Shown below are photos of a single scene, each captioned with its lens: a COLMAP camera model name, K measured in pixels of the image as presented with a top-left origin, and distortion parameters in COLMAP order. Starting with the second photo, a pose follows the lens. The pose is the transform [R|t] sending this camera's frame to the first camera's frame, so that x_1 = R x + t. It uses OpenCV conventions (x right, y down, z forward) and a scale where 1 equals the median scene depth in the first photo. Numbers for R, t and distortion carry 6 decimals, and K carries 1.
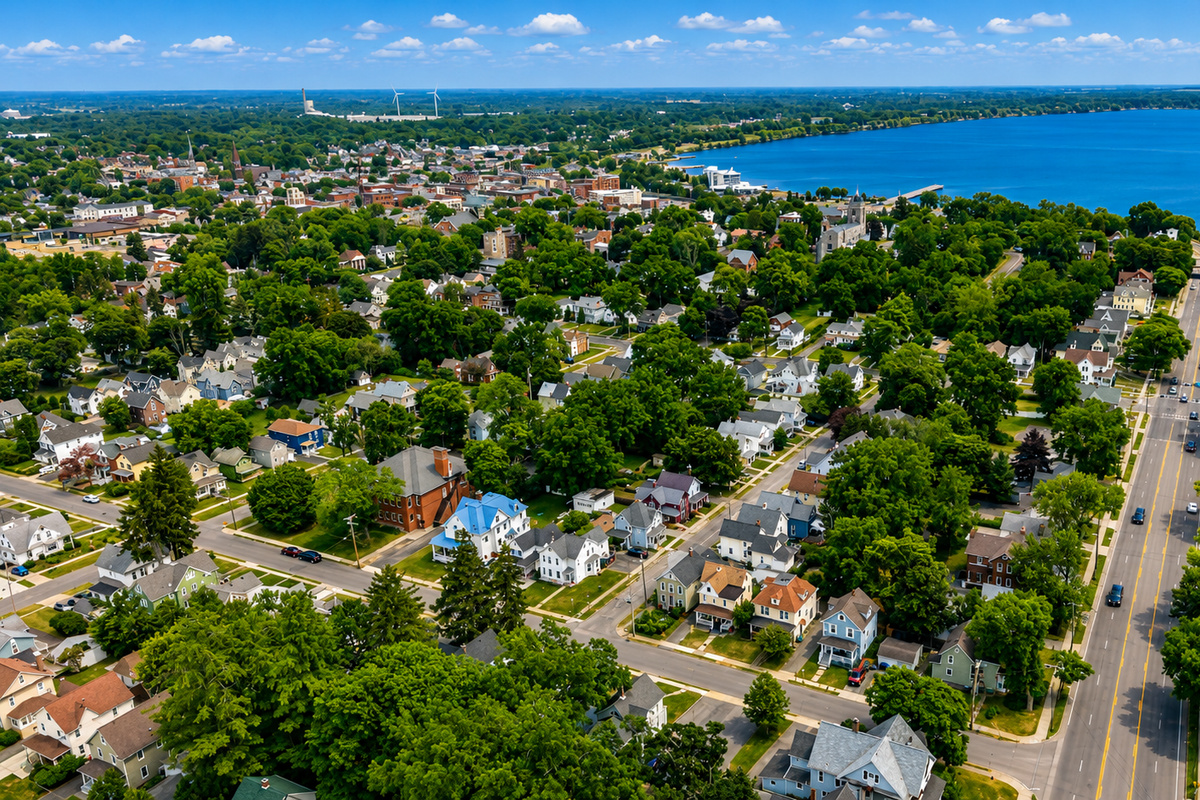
lens RADIAL K [[1011.4, 0, 601.5], [0, 1011.4, 424.4], [0, 0, 1]] dist [0.058579, 0.000348]
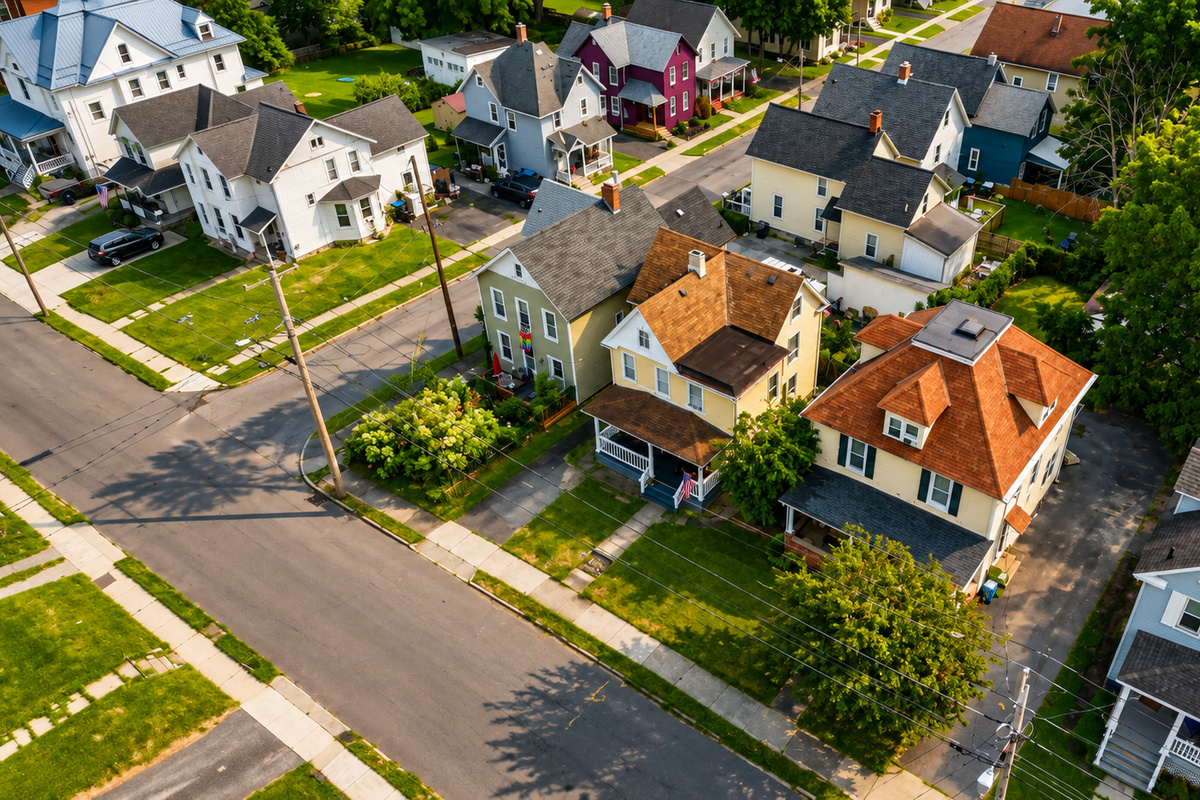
lens RADIAL K [[1011.4, 0, 601.5], [0, 1011.4, 424.4], [0, 0, 1]] dist [0.058579, 0.000348]
pose [[0.992599, 0.103296, -0.063848, 0.100424], [-0.077658, 0.944159, 0.320207, 0.091609], [0.093359, -0.312879, 0.945193, 0.666802]]
